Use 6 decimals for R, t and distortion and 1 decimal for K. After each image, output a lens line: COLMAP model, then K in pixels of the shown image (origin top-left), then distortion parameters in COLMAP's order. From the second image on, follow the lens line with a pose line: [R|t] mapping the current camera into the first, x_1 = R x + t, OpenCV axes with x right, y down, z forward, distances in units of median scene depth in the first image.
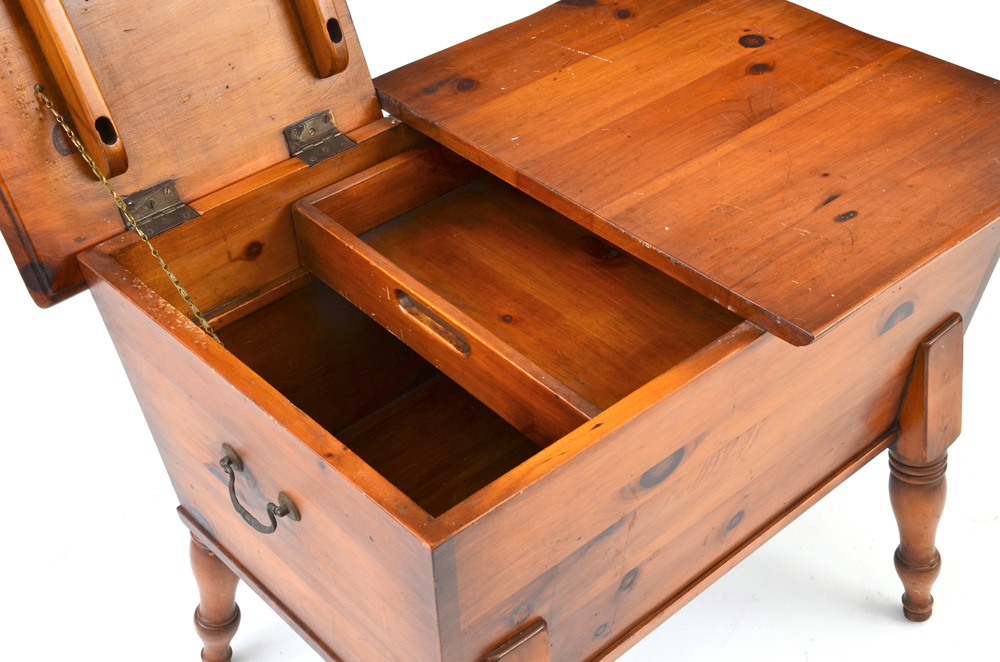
lens RADIAL K [[1428.0, 0, 498.6], [0, 1428.0, 341.5], [0, 0, 1]] dist [0.141051, 0.000000]
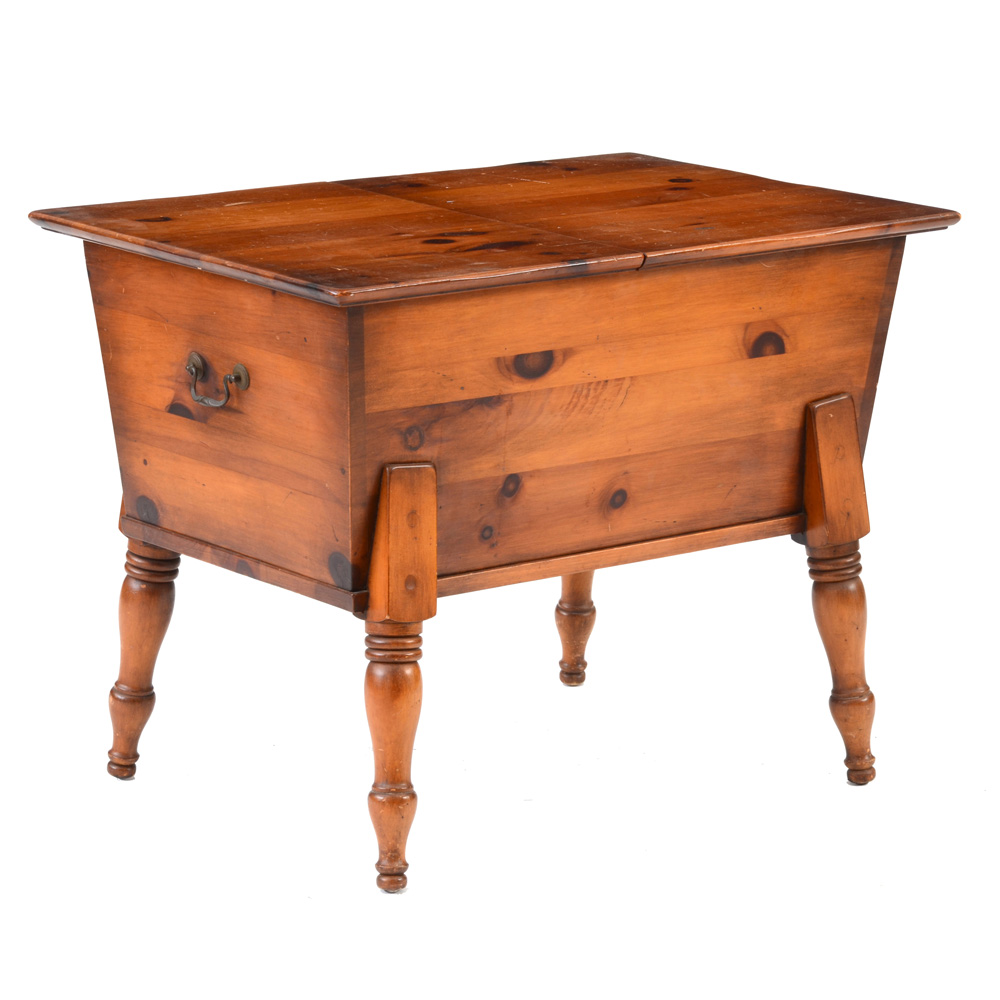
lens RADIAL K [[4415.2, 0, 502.9], [0, 4415.2, 504.4], [0, 0, 1]] dist [1.177218, 0.000000]
pose [[0.997189, 0.042491, -0.061712, 0.297426], [-0.064950, 0.900848, -0.429248, 1.682795], [0.037354, 0.432049, 0.901076, -2.220417]]
